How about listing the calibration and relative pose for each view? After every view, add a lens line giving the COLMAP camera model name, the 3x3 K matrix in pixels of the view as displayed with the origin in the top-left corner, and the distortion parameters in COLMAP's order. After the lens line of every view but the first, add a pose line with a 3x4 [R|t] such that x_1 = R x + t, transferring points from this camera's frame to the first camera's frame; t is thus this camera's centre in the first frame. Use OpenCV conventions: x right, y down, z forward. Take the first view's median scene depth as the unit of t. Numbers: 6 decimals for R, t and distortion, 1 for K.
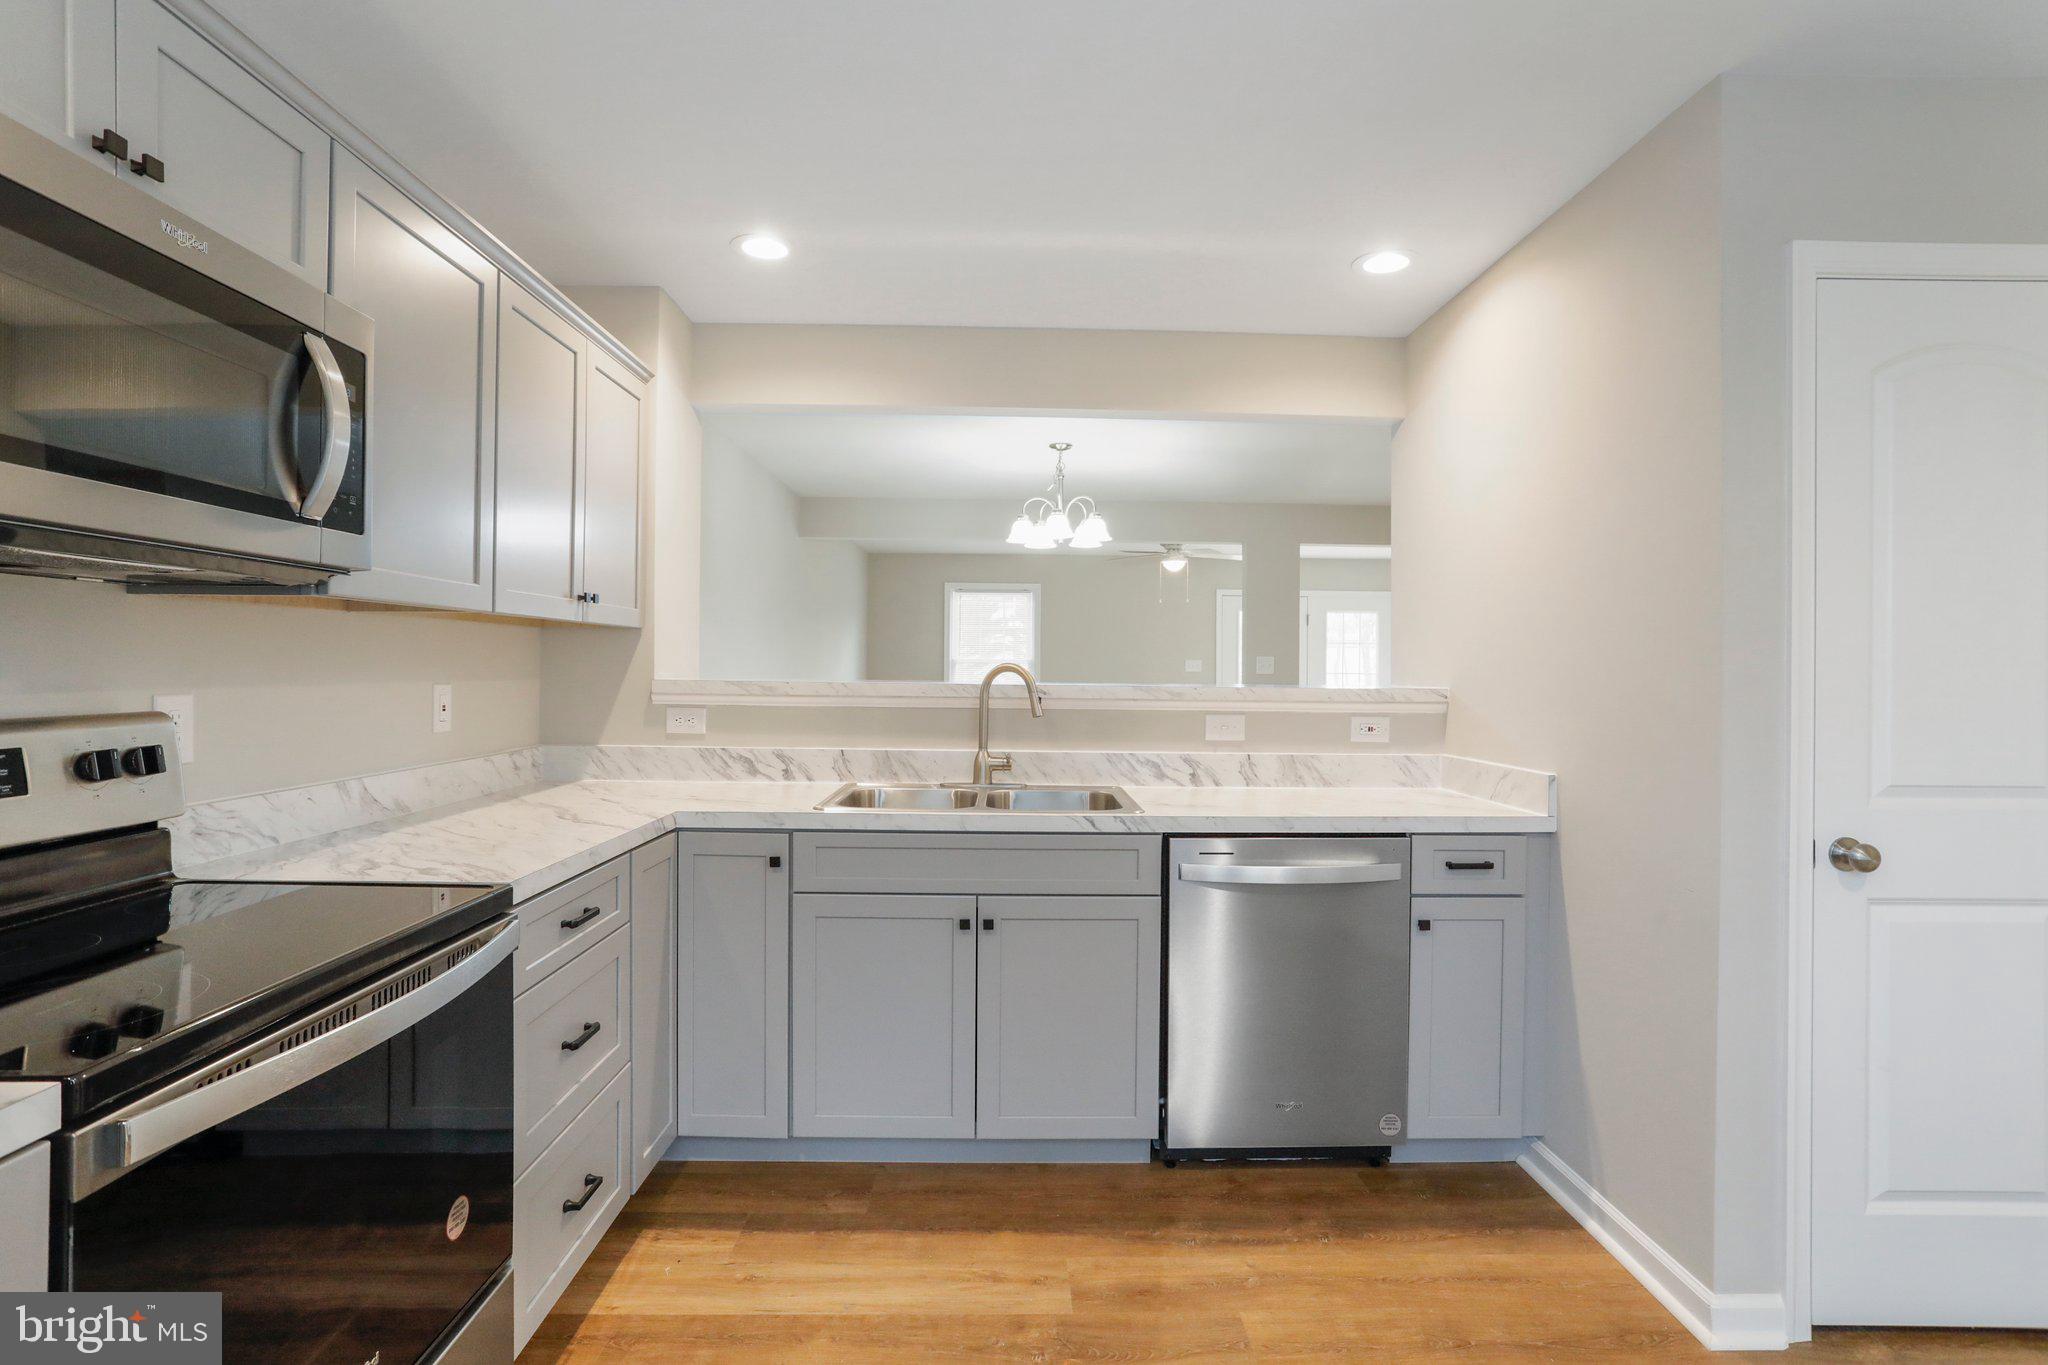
lens RADIAL K [[985.7, 0, 1002.5], [0, 985.7, 665.0], [0, 0, 1]] dist [-0.046930, 0.016727]
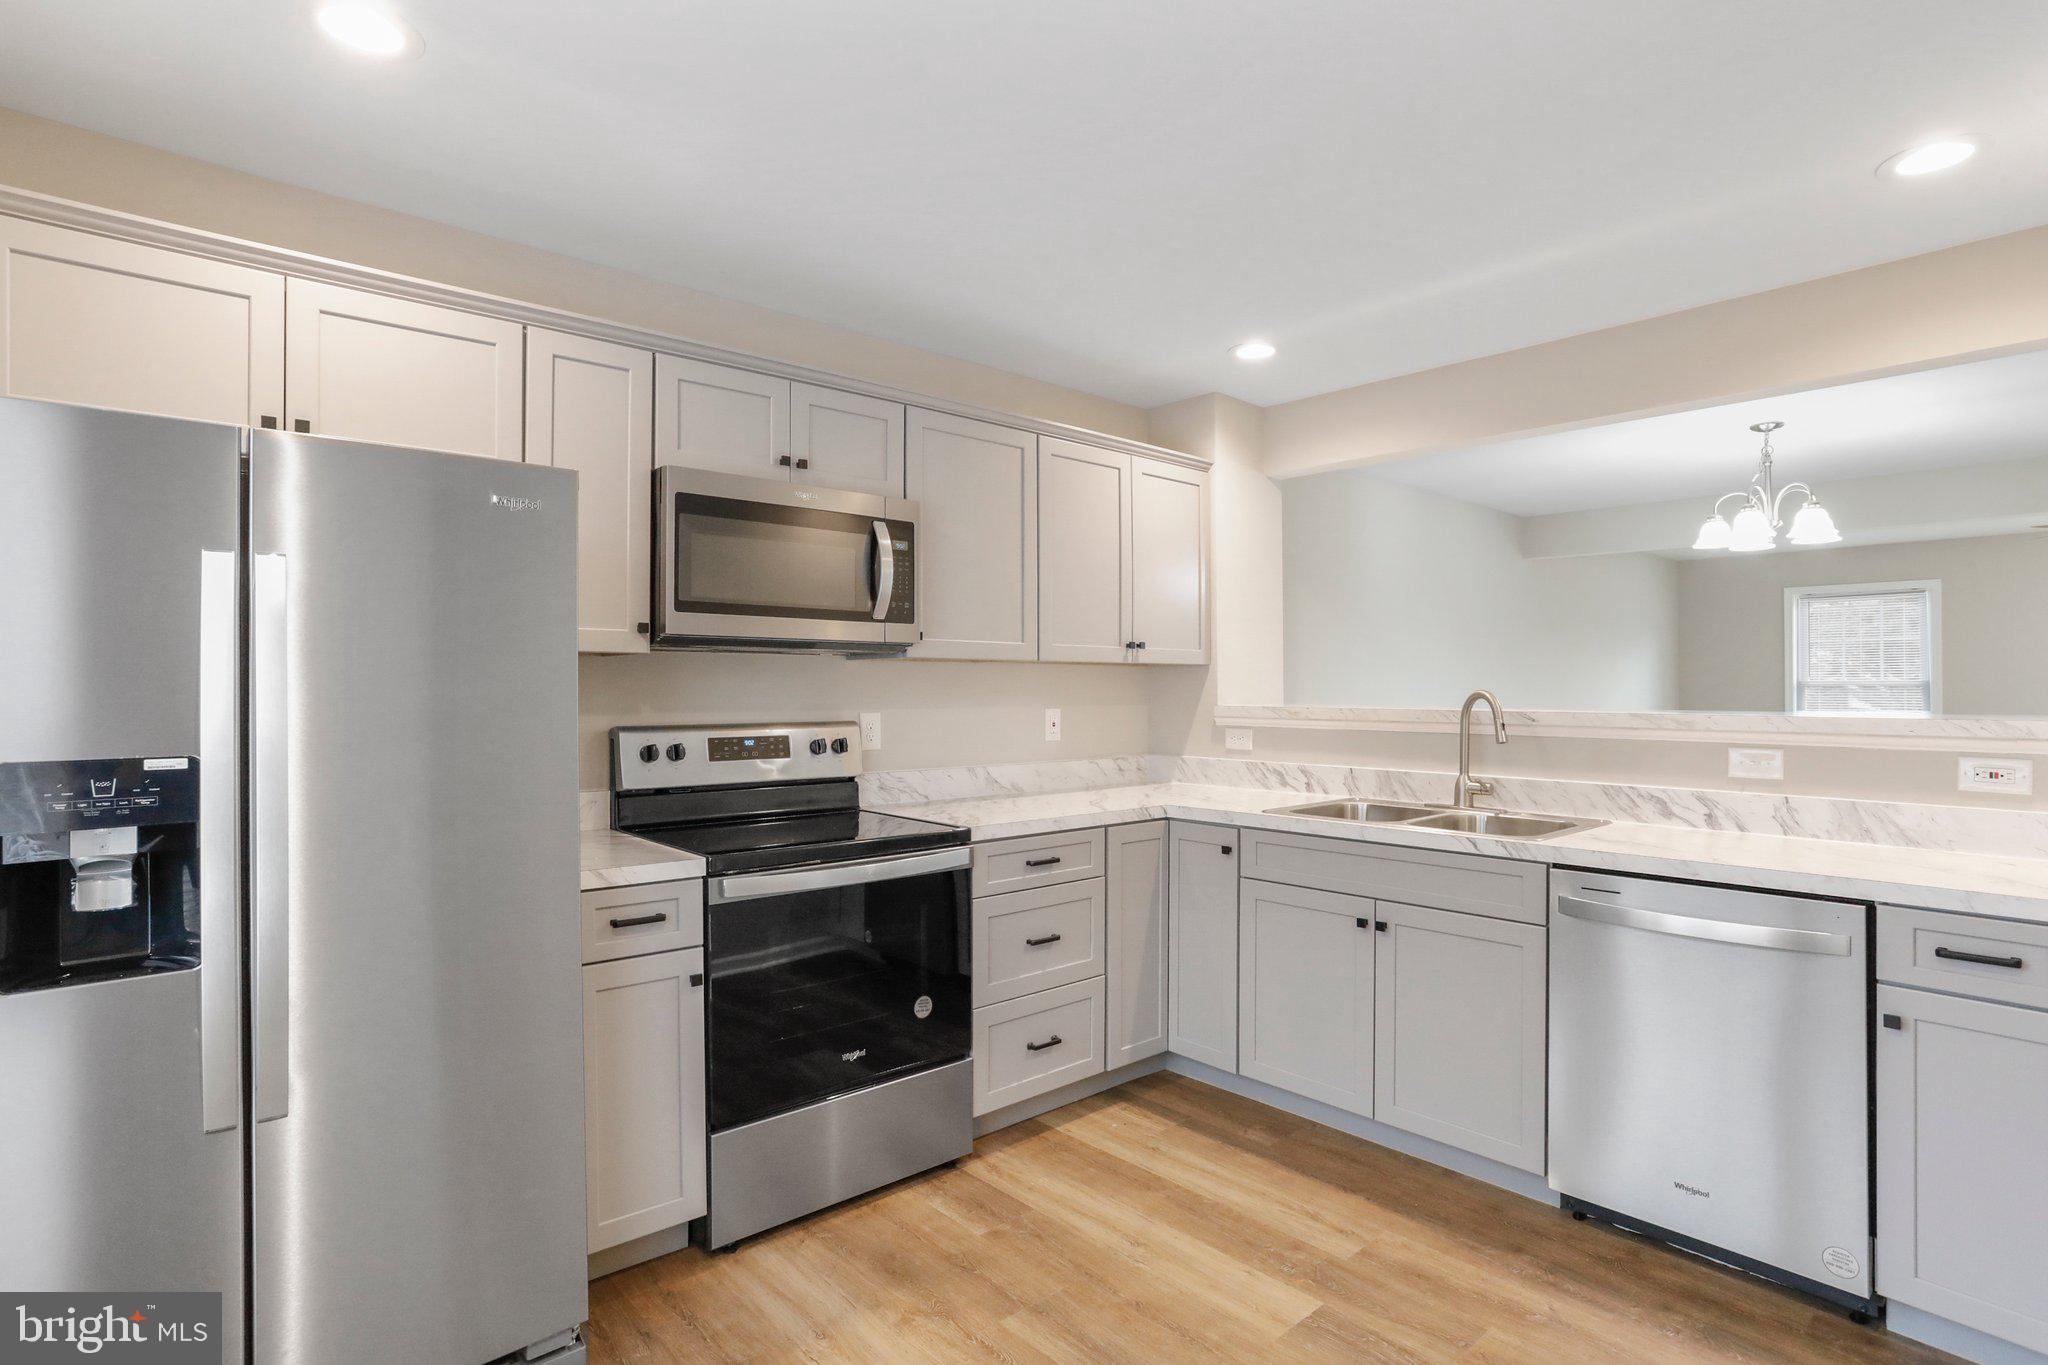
lens RADIAL K [[985.7, 0, 996.1], [0, 985.7, 686.7], [0, 0, 1]] dist [-0.046930, 0.016727]
pose [[0.647844, -0.012055, -0.761678, 0.546353], [0.007335, 0.999927, -0.009586, 0.000895], [0.761738, 0.000623, 0.647885, -0.043152]]
